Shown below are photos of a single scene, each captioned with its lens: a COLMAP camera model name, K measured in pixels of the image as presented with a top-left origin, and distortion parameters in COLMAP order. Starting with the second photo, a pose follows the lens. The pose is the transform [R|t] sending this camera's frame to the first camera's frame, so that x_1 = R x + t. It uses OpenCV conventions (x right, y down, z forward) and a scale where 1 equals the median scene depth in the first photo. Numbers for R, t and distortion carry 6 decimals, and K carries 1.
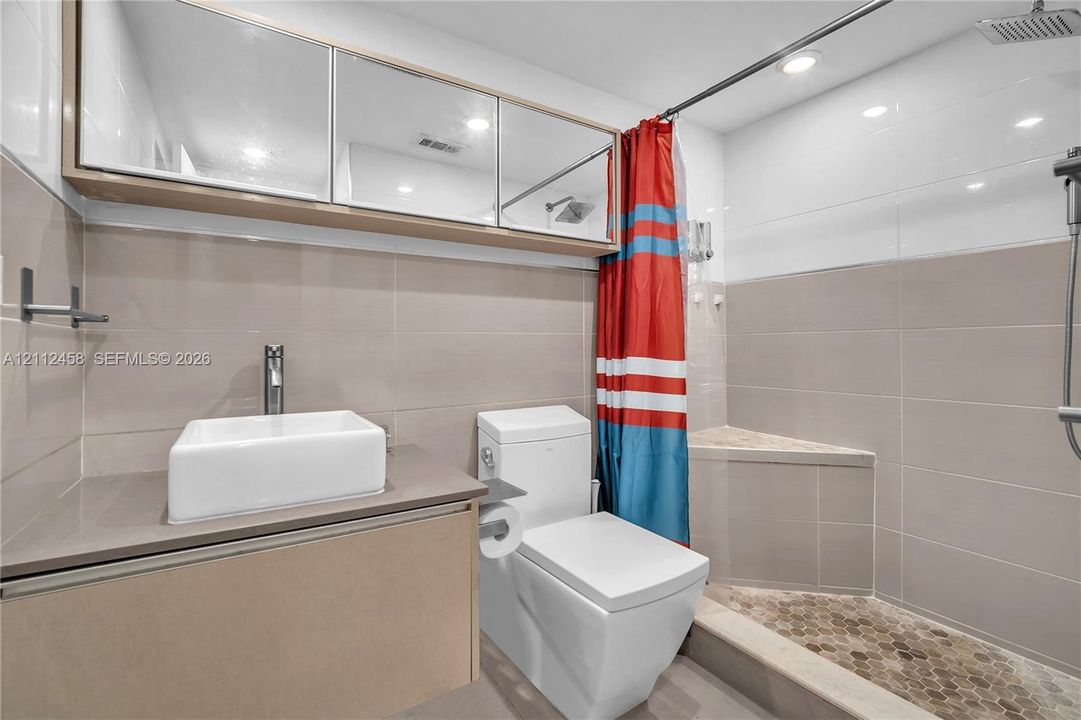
lens RADIAL K [[482.2, 0, 534.3], [0, 482.2, 350.4], [0, 0, 1]] dist [-0.009660, 0.002582]
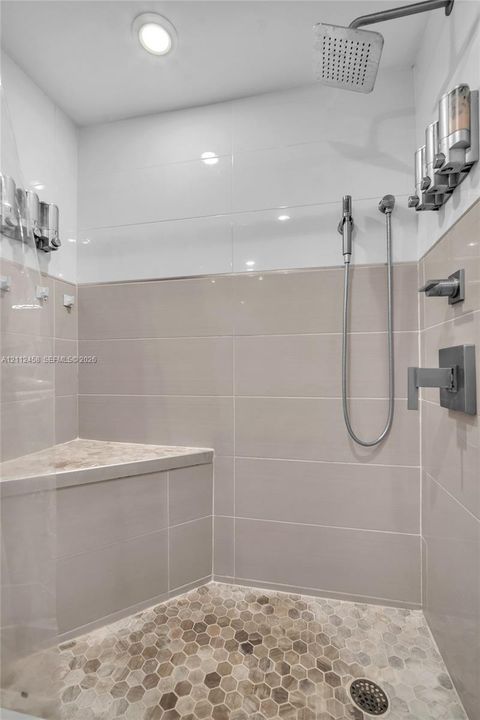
lens RADIAL K [[321.2, 0, 240.0], [0, 321.2, 362.2], [0, 0, 1]] dist [-0.009660, 0.002582]
pose [[0.703824, 0.020377, 0.710082, 0.235314], [0.007940, 0.999300, -0.036546, 0.046014], [-0.710330, 0.031361, 0.703170, 0.449140]]
